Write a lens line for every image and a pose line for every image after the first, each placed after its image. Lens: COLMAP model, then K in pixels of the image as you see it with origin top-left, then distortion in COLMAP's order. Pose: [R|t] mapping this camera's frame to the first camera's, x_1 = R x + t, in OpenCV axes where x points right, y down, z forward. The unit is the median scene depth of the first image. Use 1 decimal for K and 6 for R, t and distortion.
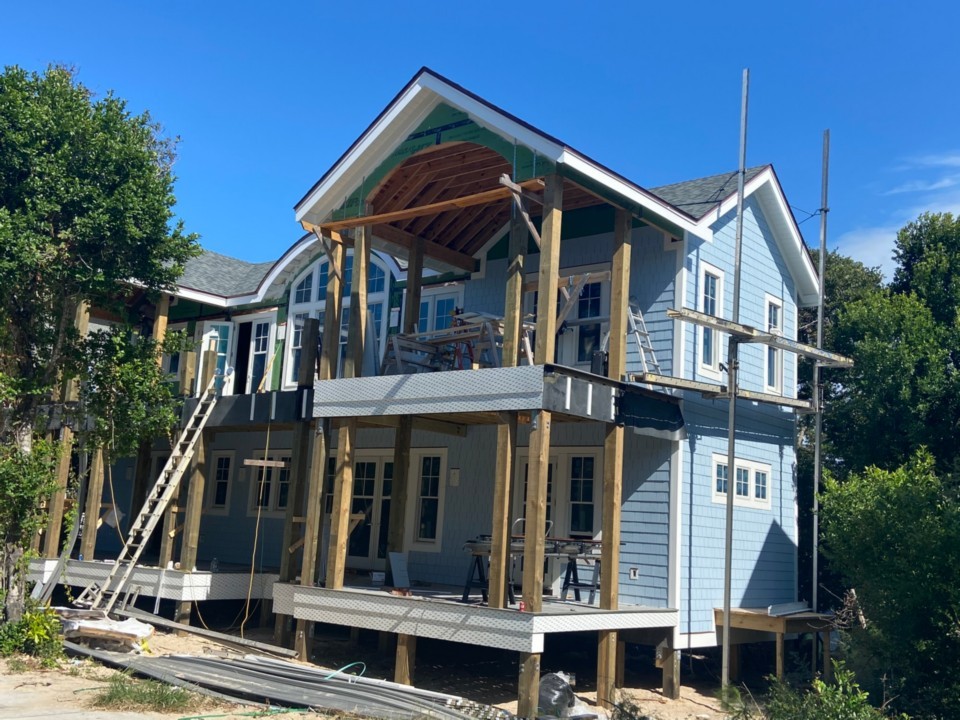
lens RADIAL K [[1030.2, 0, 478.8], [0, 1030.2, 357.2], [0, 0, 1]] dist [0.016001, 0.000000]
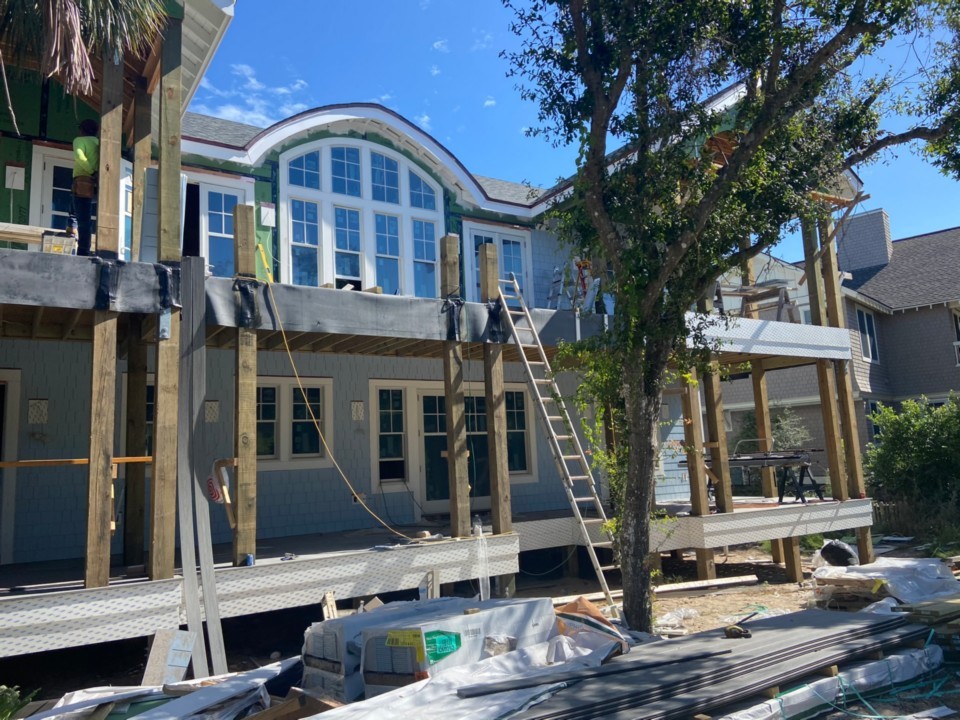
lens RADIAL K [[733.0, 0, 479.3], [0, 733.0, 363.1], [0, 0, 1]] dist [0.060583, 0.000786]
pose [[0.302184, 0.062199, 0.951218, -0.758657], [-0.098284, 0.994584, -0.033812, 0.098336], [-0.948169, -0.083272, 0.306661, 0.815627]]
